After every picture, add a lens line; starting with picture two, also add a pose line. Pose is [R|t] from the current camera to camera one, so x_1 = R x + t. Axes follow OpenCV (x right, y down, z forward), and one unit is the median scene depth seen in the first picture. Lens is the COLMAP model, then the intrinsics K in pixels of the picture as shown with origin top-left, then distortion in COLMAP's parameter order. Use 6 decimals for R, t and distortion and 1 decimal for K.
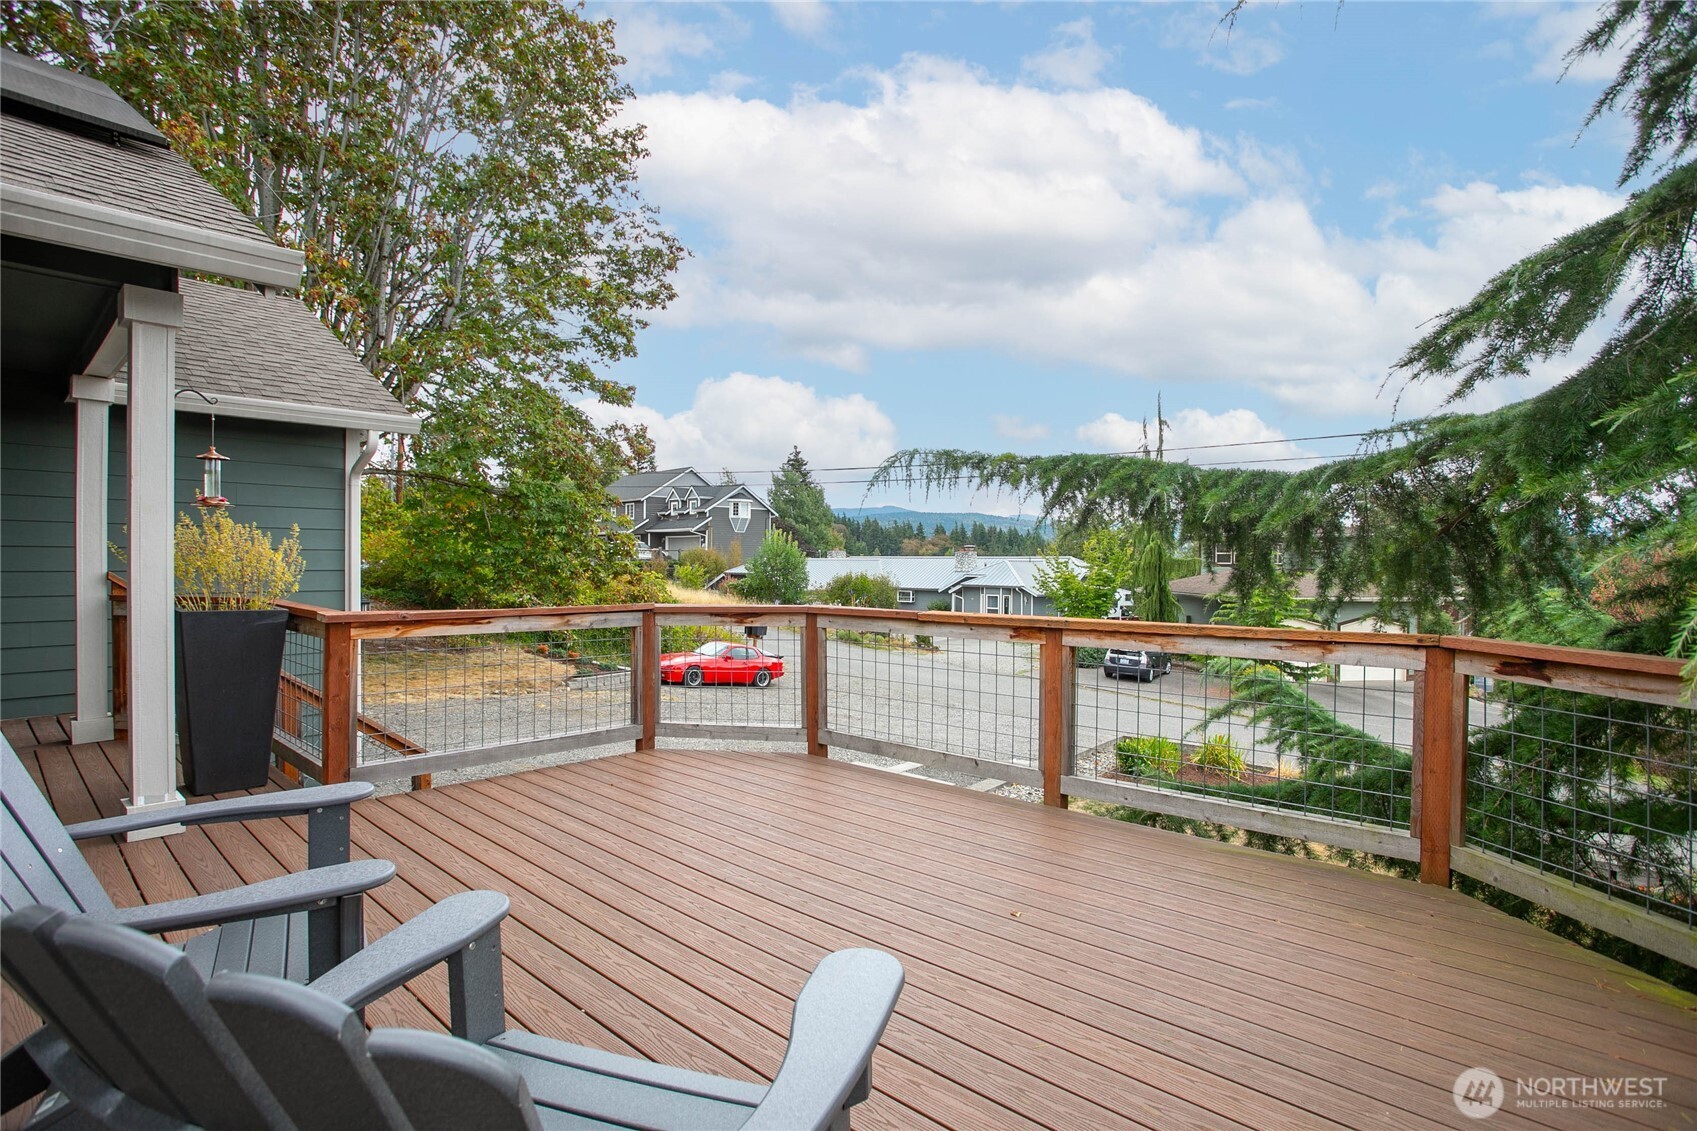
lens RADIAL K [[807.9, 0, 848.2], [0, 807.9, 551.3], [0, 0, 1]] dist [-0.000446, 0.000326]
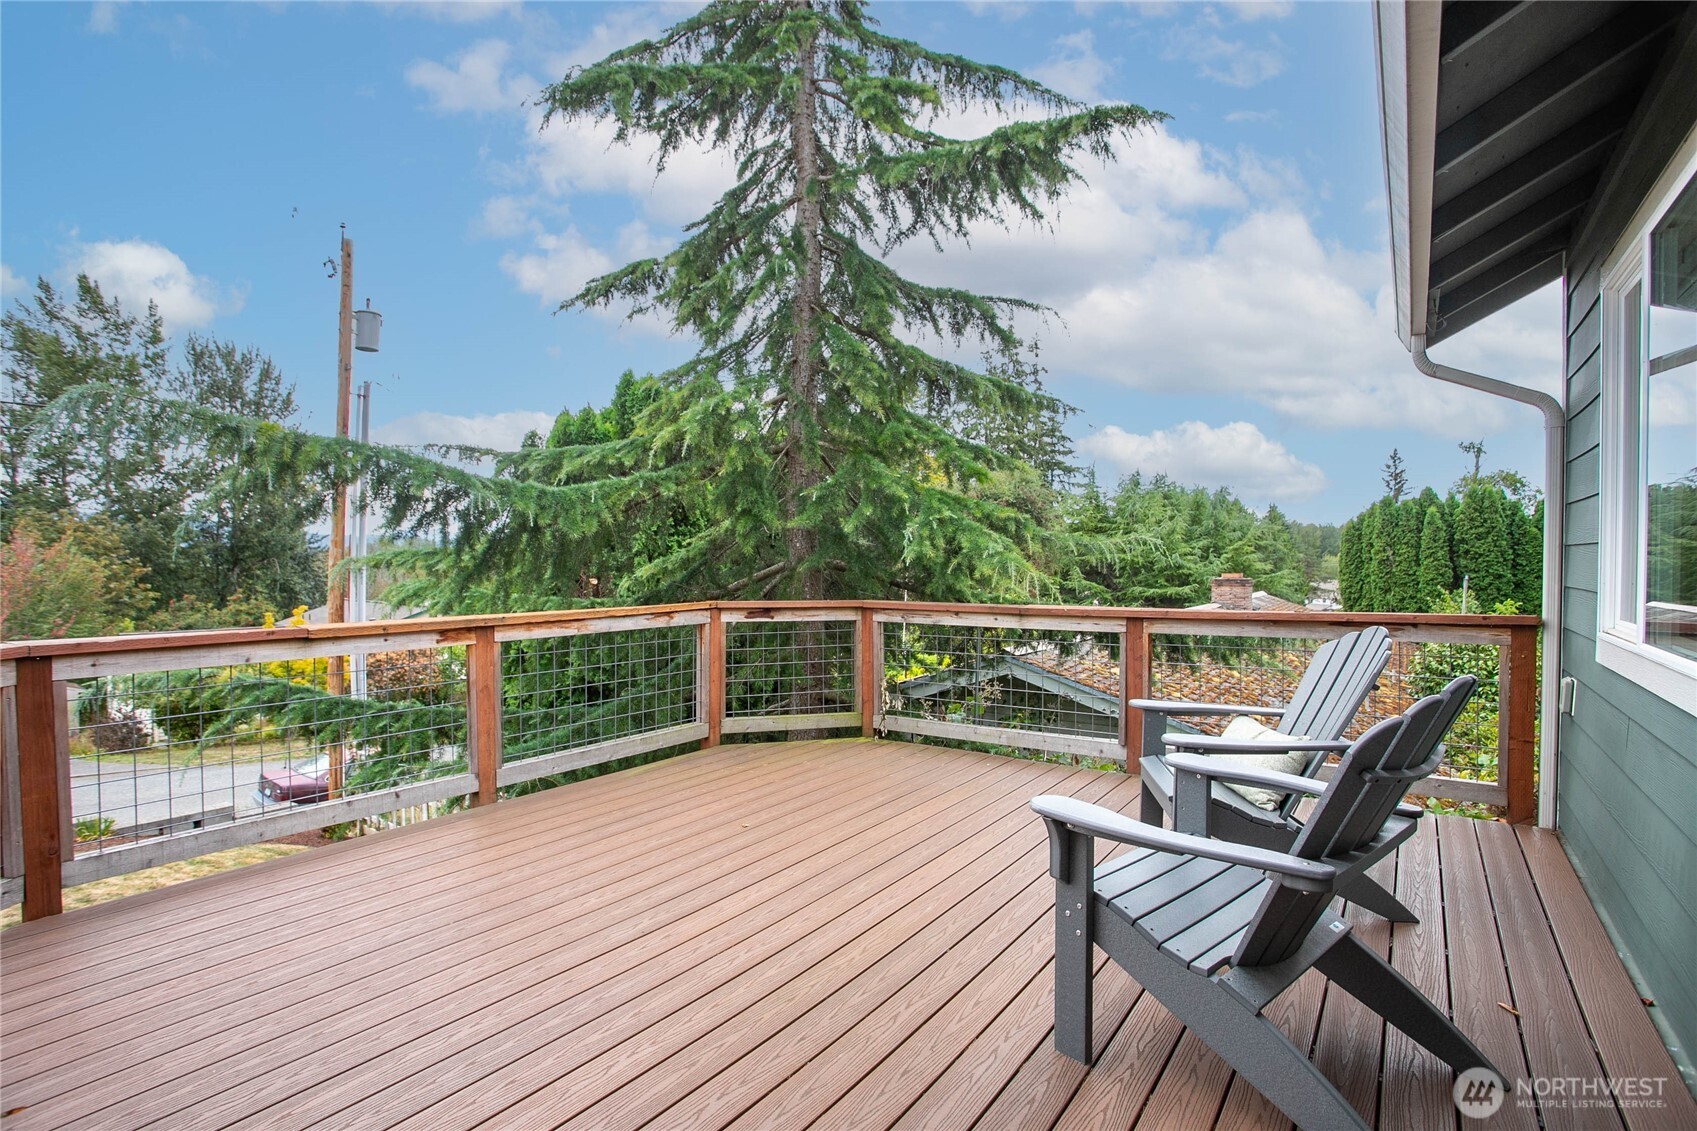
lens RADIAL K [[781.5, 0, 849.5], [0, 781.5, 559.4], [0, 0, 1]] dist [0.000310, 0.000048]
pose [[-0.092473, 0.015641, 0.995592, -0.998836], [-0.001734, 0.999873, -0.015870, 0.040127], [-0.995714, -0.003194, -0.092434, 0.894661]]
